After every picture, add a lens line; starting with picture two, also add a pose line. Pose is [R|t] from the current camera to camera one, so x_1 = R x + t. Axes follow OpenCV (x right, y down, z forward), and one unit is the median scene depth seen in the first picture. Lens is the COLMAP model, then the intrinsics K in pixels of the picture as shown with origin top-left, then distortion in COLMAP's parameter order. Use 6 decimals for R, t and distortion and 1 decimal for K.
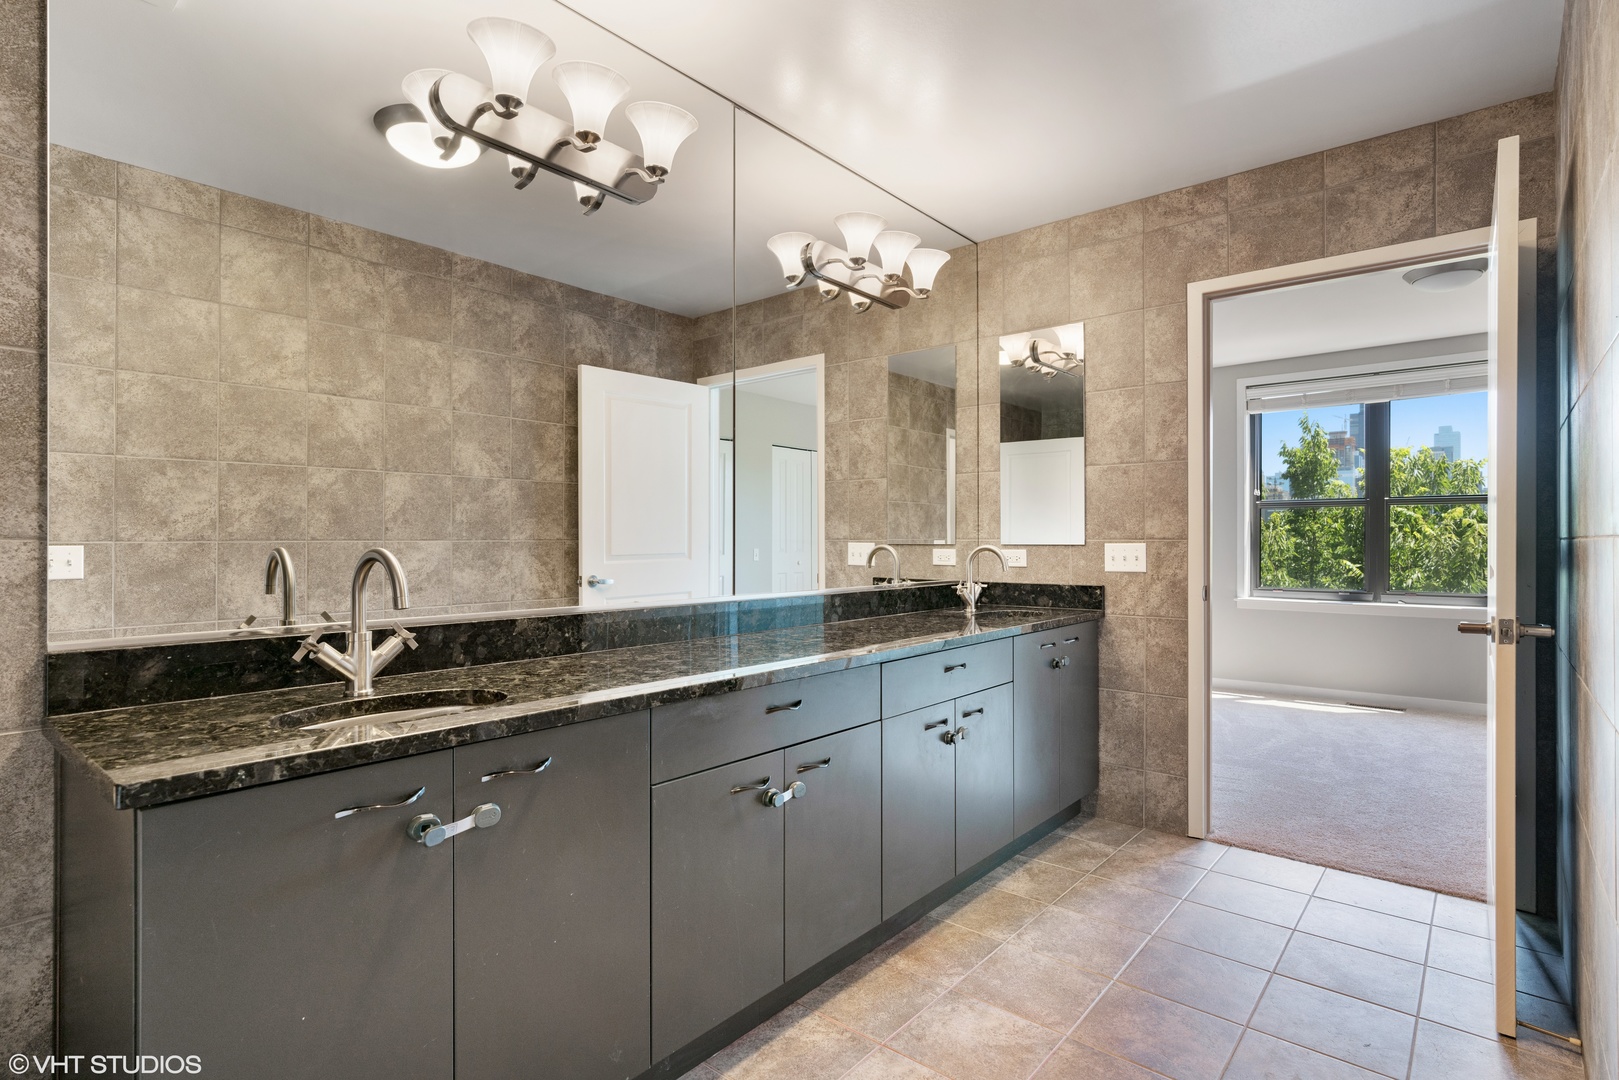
lens RADIAL K [[795.3, 0, 809.5], [0, 795.3, 540.0], [0, 0, 1]] dist [0.001373, 0.000038]
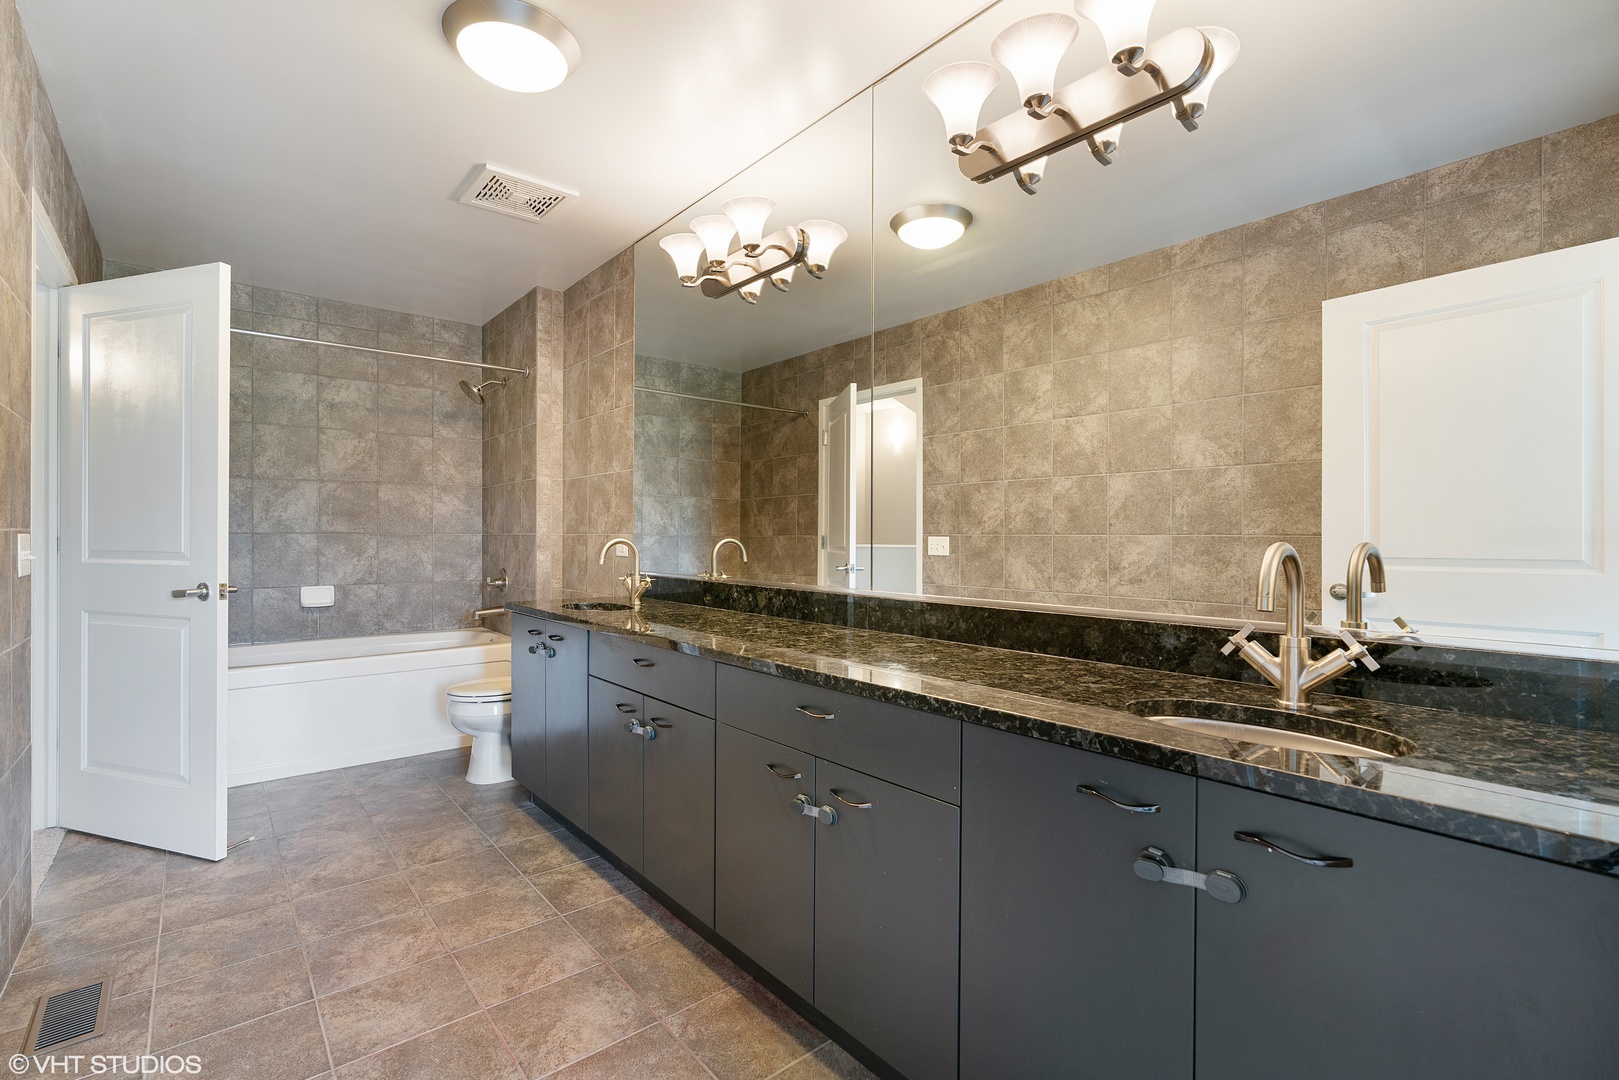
lens RADIAL K [[734.3, 0, 815.5], [0, 734.3, 539.2], [0, 0, 1]] dist [-0.001338, -0.000159]
pose [[-0.159254, 0.006672, -0.987215, 0.575836], [-0.002743, 0.999970, 0.007201, 0.000523], [0.987234, 0.003855, -0.159231, 0.768340]]
